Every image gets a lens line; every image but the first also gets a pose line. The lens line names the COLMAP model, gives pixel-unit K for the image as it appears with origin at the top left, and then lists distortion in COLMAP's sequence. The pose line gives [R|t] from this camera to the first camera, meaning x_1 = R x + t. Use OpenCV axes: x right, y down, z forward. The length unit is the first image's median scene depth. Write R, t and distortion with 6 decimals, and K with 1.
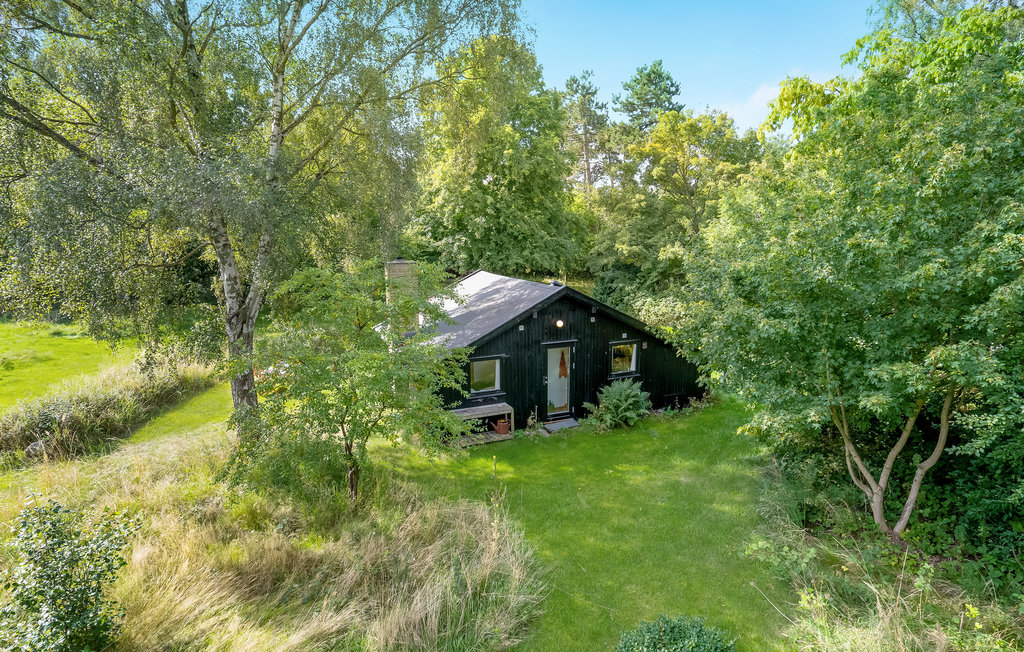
lens RADIAL K [[520.9, 0, 489.5], [0, 520.9, 303.1], [0, 0, 1]] dist [-0.051353, 0.023550]
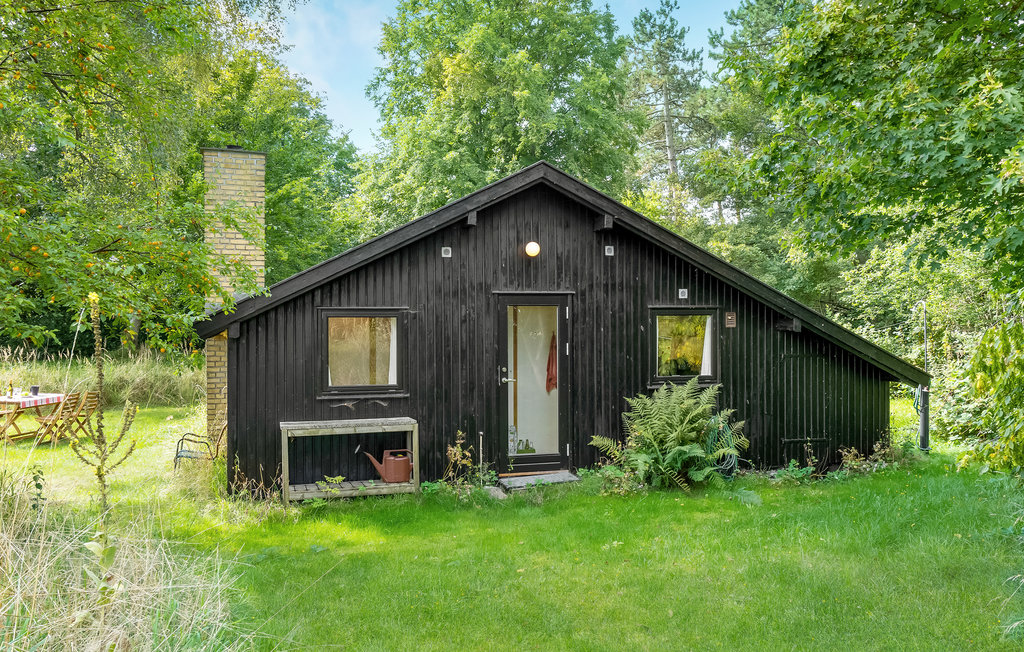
lens RADIAL K [[773.0, 0, 490.9], [0, 773.0, 325.9], [0, 0, 1]] dist [0.008370, 0.003037]
pose [[0.996075, 0.010688, -0.087871, 0.152698], [-0.024837, 0.986553, -0.161545, 0.210531], [0.084962, 0.163094, 0.982946, 0.317852]]
